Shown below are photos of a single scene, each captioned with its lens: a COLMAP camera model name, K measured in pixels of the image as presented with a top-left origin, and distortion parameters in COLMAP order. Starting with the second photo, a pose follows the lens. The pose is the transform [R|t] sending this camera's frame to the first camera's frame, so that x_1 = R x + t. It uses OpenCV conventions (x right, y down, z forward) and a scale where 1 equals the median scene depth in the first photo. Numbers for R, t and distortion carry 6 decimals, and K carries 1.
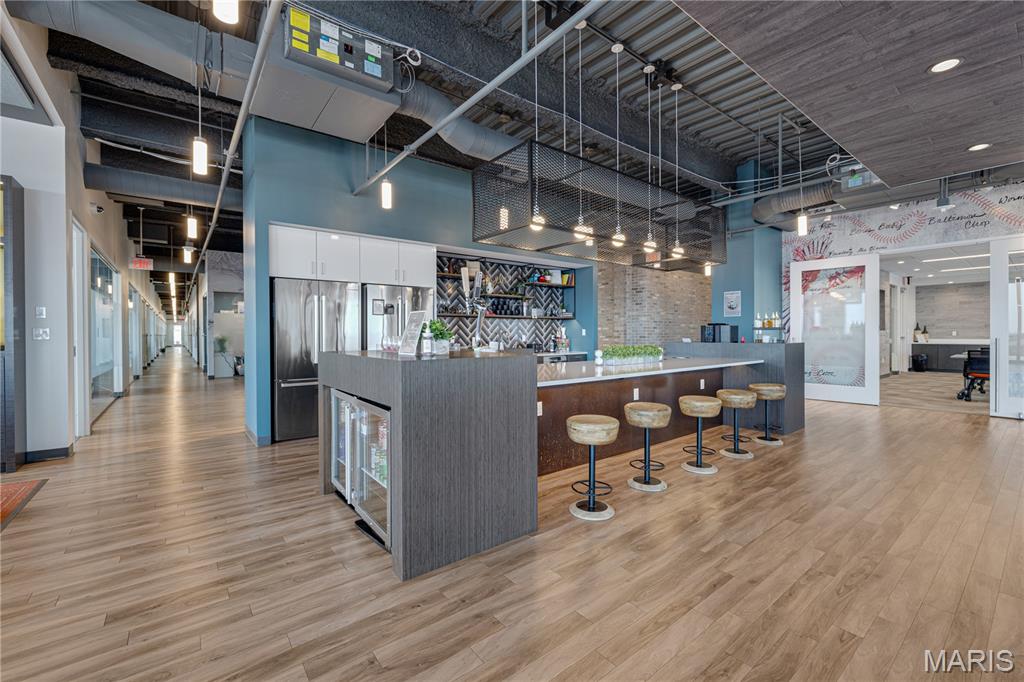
lens RADIAL K [[423.3, 0, 511.4], [0, 423.3, 336.5], [0, 0, 1]] dist [-0.000778, 0.000077]
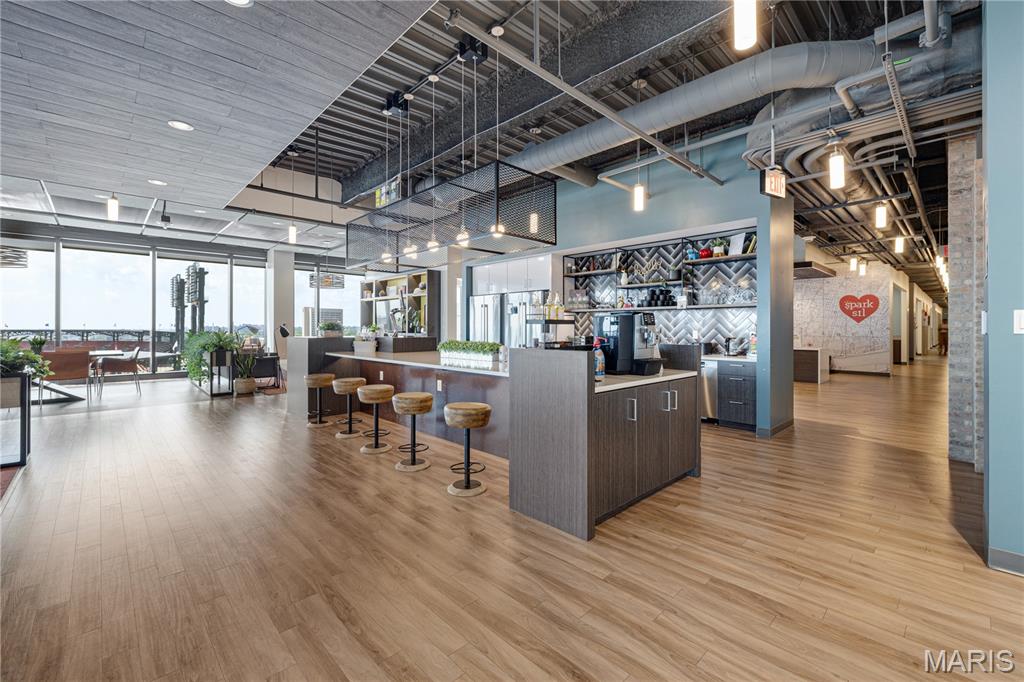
lens RADIAL K [[431.6, 0, 509.3], [0, 431.6, 330.0], [0, 0, 1]] dist [-0.001727, -0.000379]
pose [[0.090001, 0.005697, -0.995925, 2.347166], [-0.008560, 0.999951, 0.004946, -0.017455], [0.995905, 0.008080, 0.090046, 1.818445]]
